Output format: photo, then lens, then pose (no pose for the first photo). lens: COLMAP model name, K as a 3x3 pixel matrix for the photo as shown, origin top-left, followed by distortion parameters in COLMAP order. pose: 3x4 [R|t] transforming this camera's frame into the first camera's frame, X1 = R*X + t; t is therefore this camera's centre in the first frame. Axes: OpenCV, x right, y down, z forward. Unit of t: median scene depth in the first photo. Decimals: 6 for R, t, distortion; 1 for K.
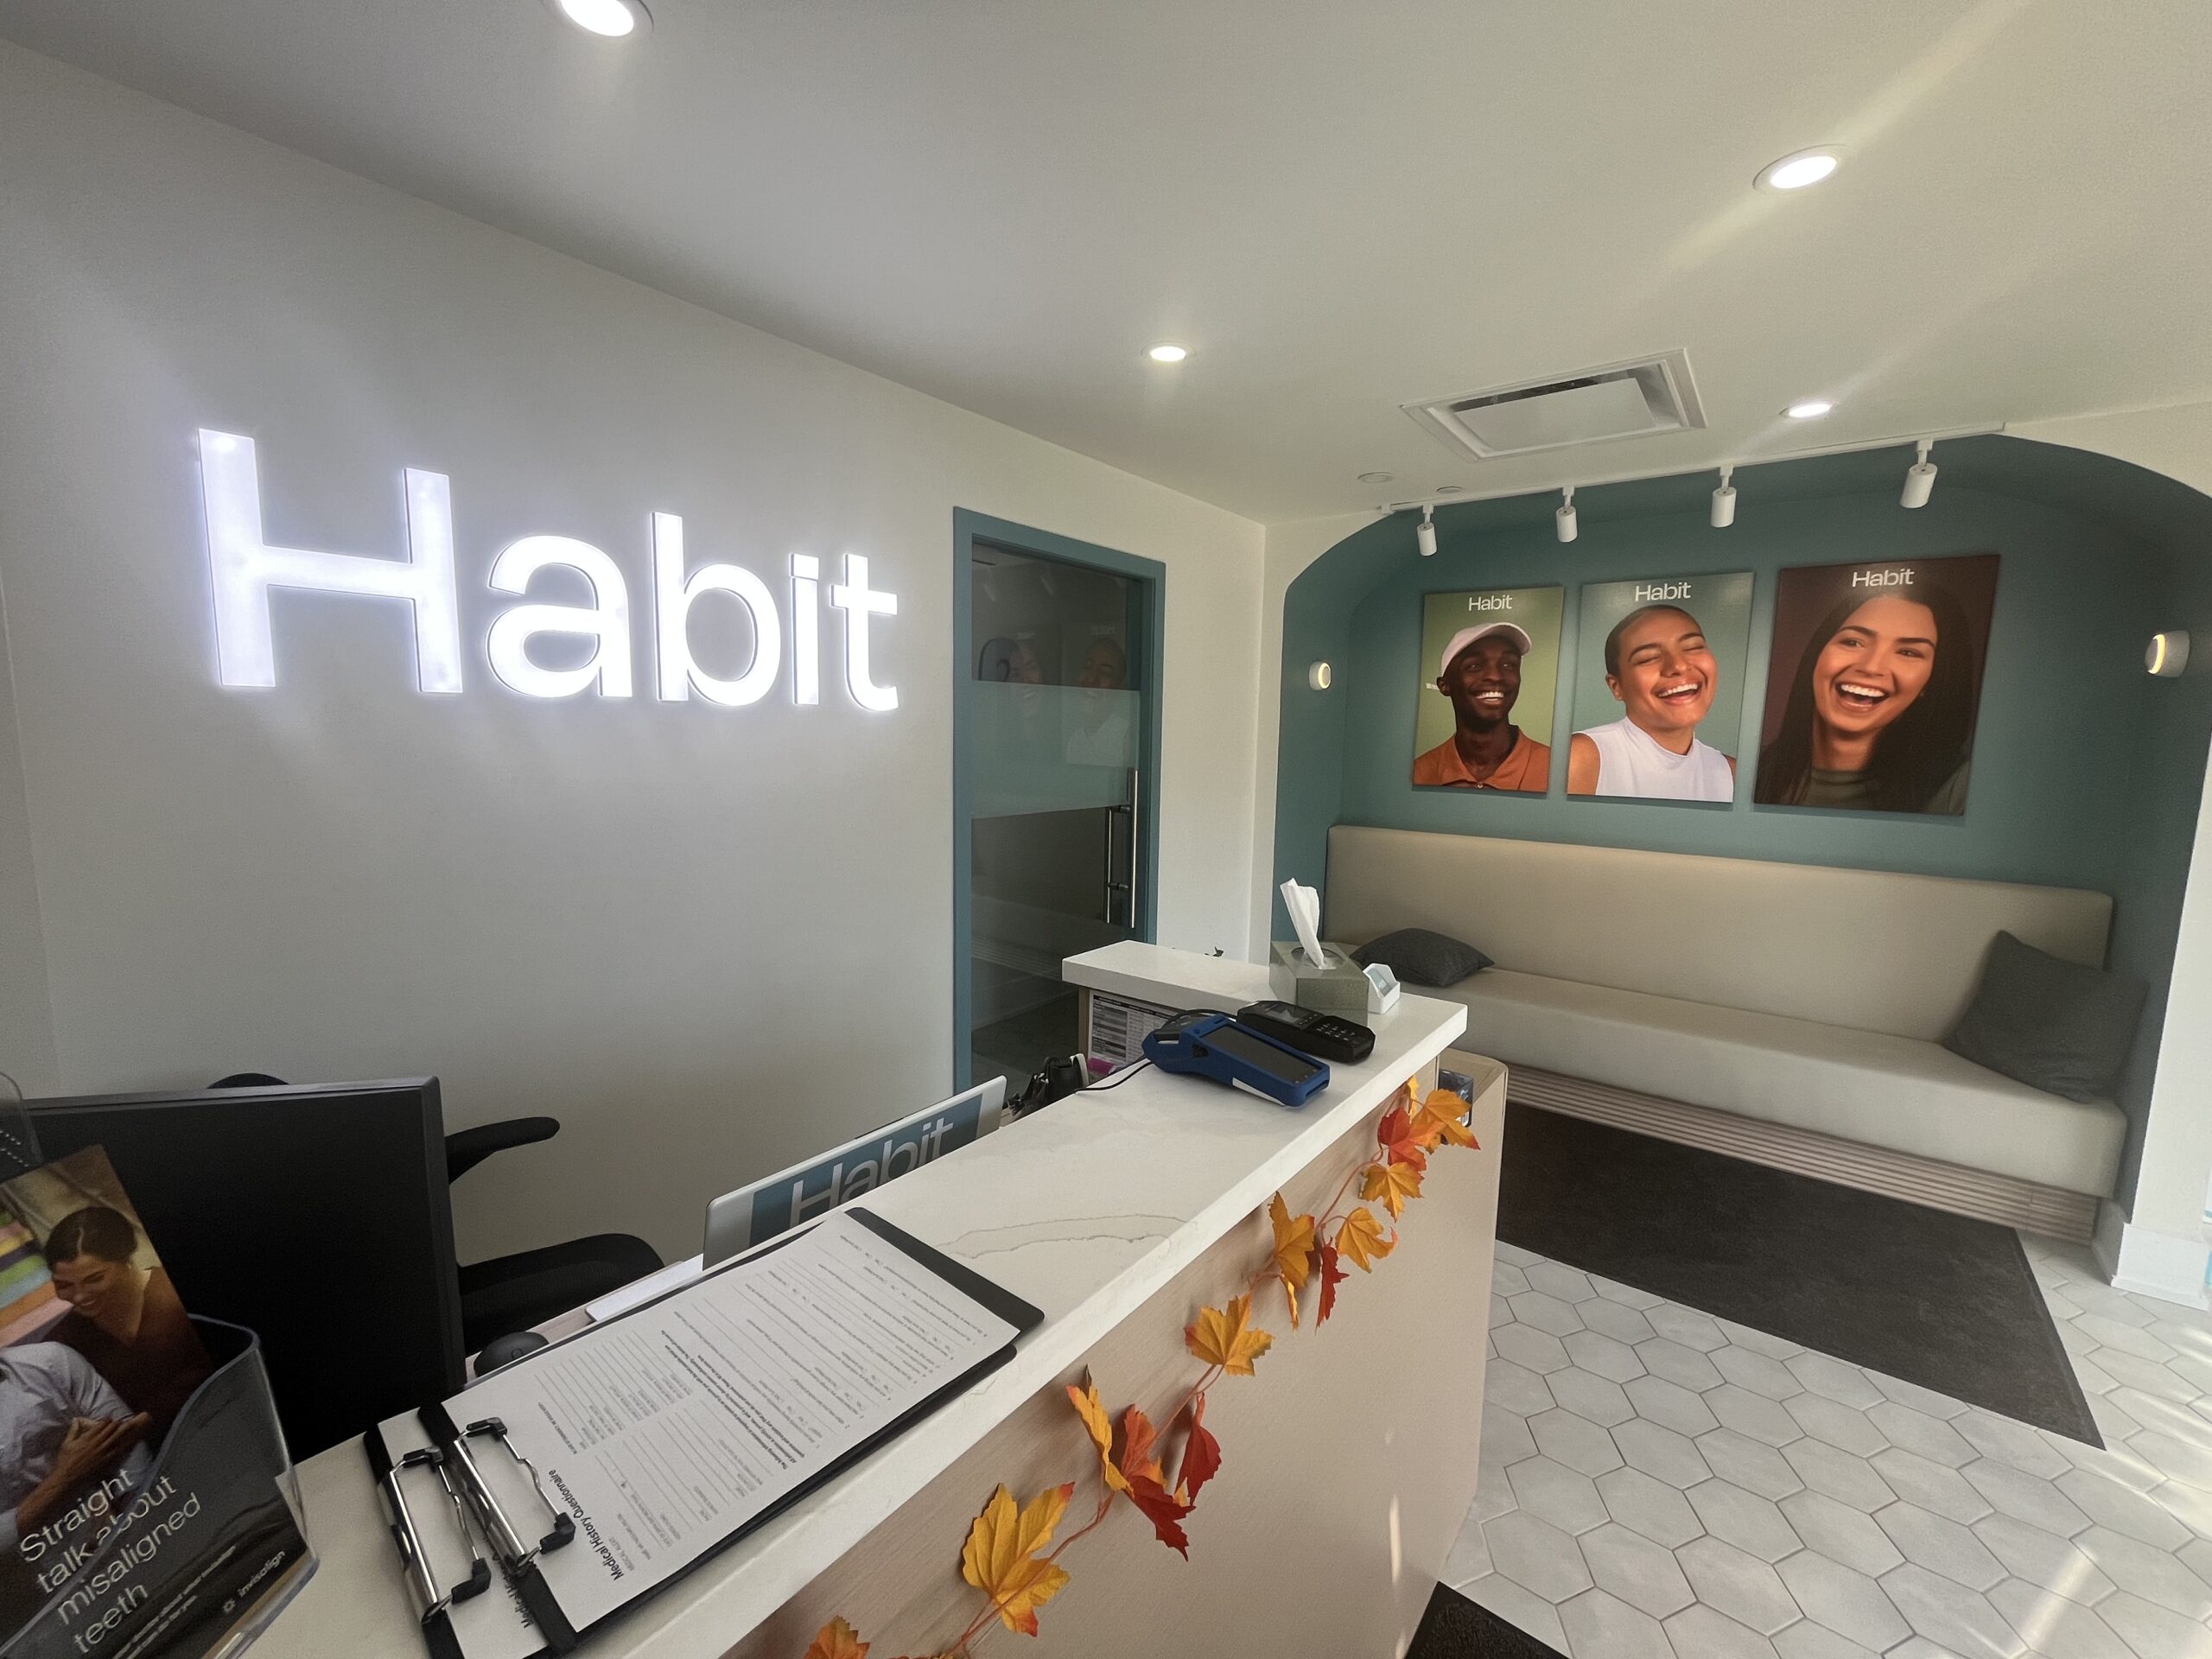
lens RADIAL K [[882.2, 0, 1119.8], [0, 882.2, 827.4], [0, 0, 1]] dist [-0.001273, -0.000545]
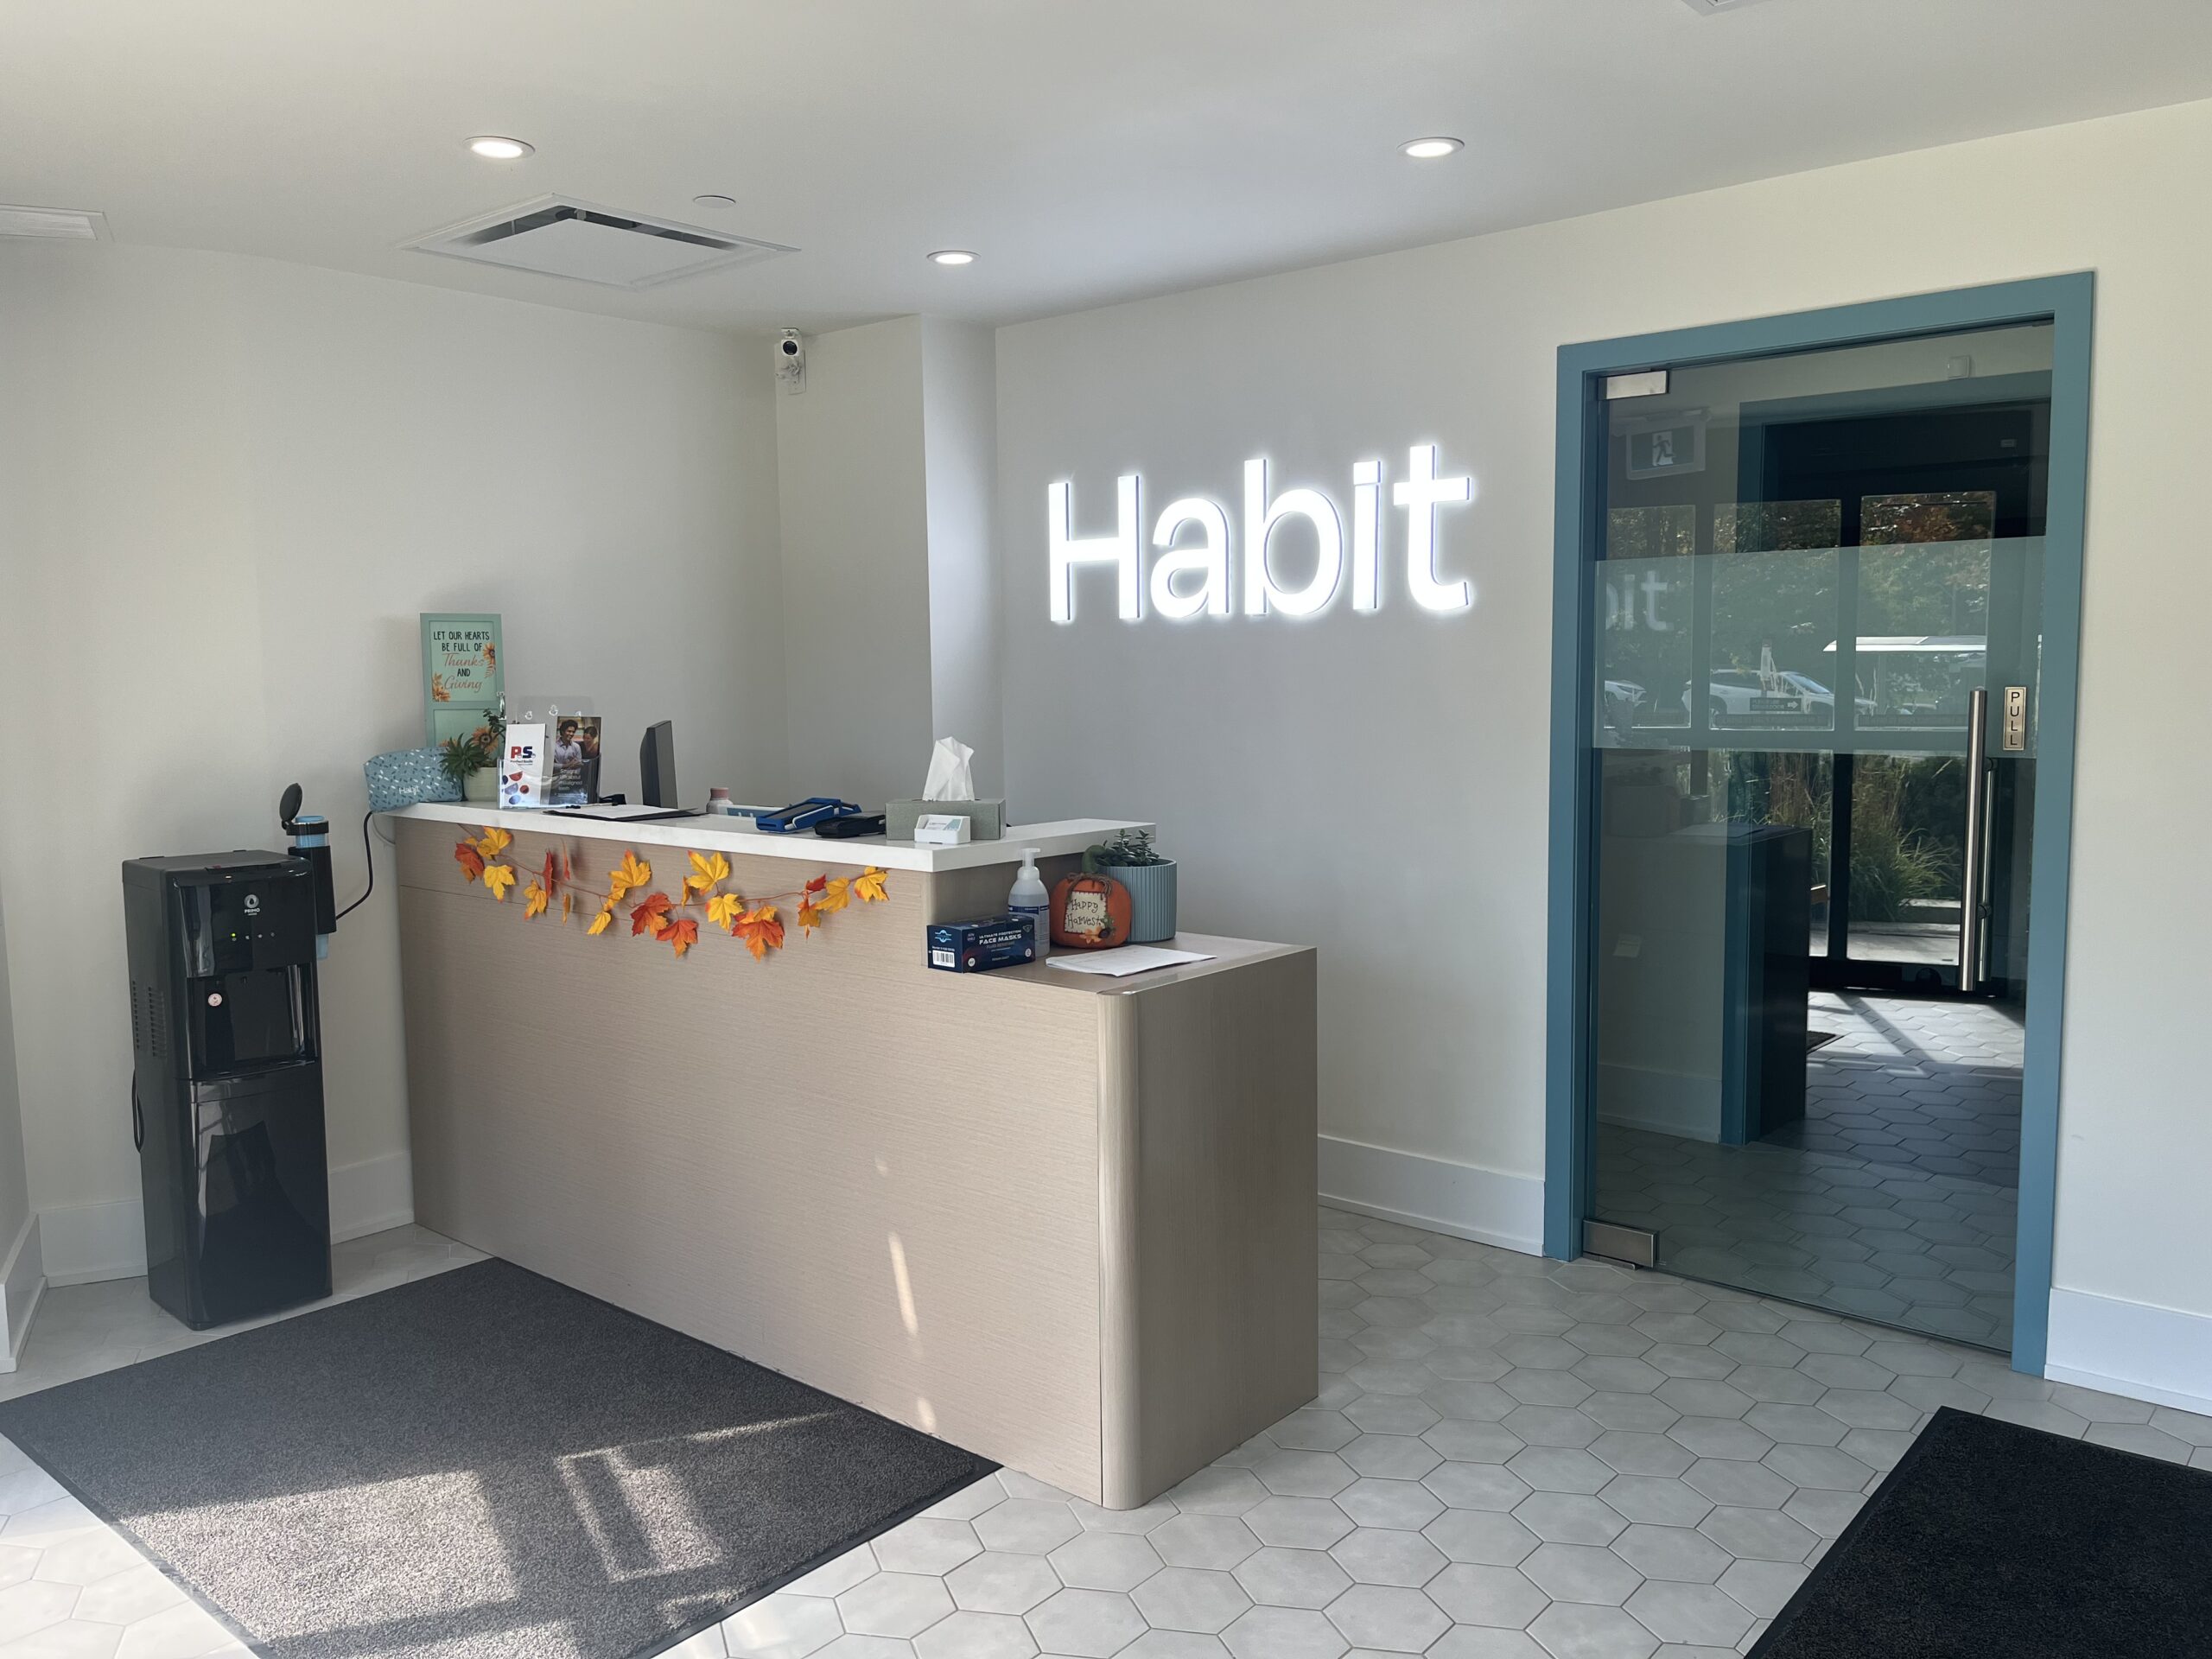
lens RADIAL K [[1678.8, 0, 1102.8], [0, 1678.8, 832.5], [0, 0, 1]] dist [0.034806, -0.023918]
pose [[-0.002705, 0.055634, -0.998448, 1.720795], [-0.118508, 0.991397, 0.055562, 0.041679], [0.992949, 0.118474, 0.003911, 0.818086]]
